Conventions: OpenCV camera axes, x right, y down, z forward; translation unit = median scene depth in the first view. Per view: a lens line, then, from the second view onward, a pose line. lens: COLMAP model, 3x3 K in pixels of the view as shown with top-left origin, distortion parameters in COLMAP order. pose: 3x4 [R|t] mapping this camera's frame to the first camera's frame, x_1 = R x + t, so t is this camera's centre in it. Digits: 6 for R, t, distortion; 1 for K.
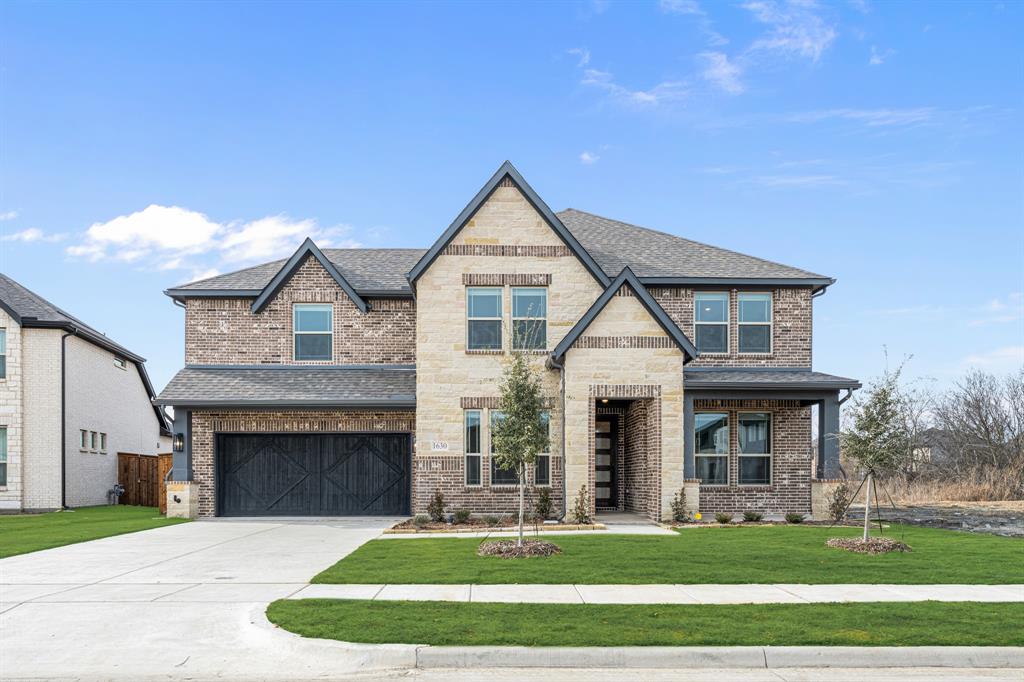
lens RADIAL K [[526.0, 0, 512.0], [0, 526.0, 358.8], [0, 0, 1]] dist [-0.000610, 0.000064]
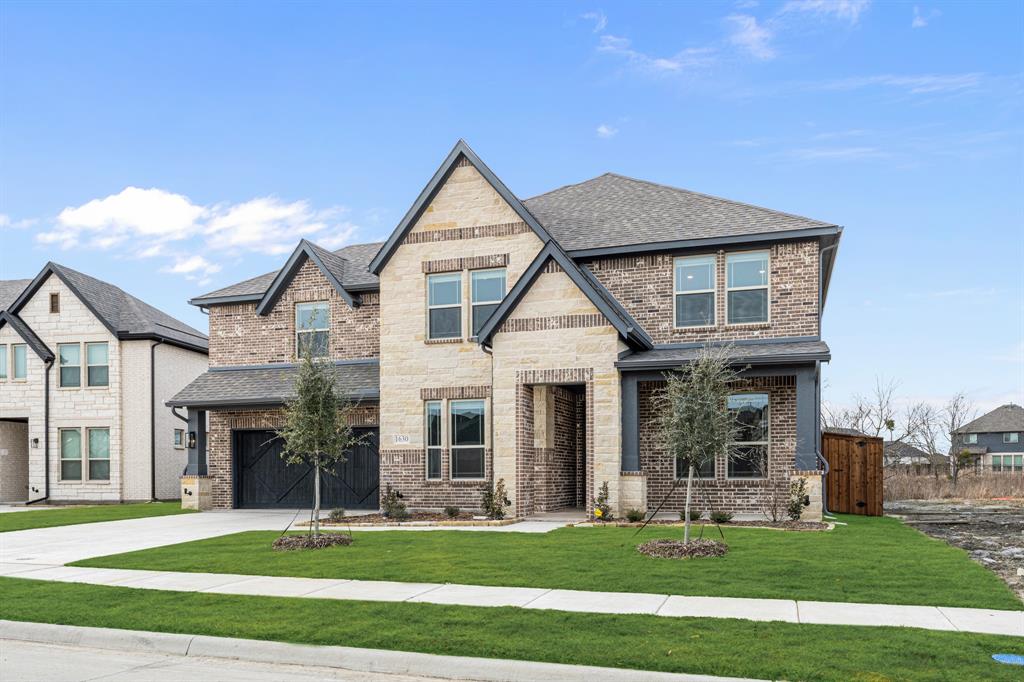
lens RADIAL K [[568.6, 0, 512.0], [0, 568.6, 341.0], [0, 0, 1]] dist [-0.000628, -0.000078]
pose [[0.969157, -0.058893, -0.239305, 0.311664], [0.058310, 0.998253, -0.009525, 0.004459], [0.239448, -0.004723, 0.970898, 0.016648]]
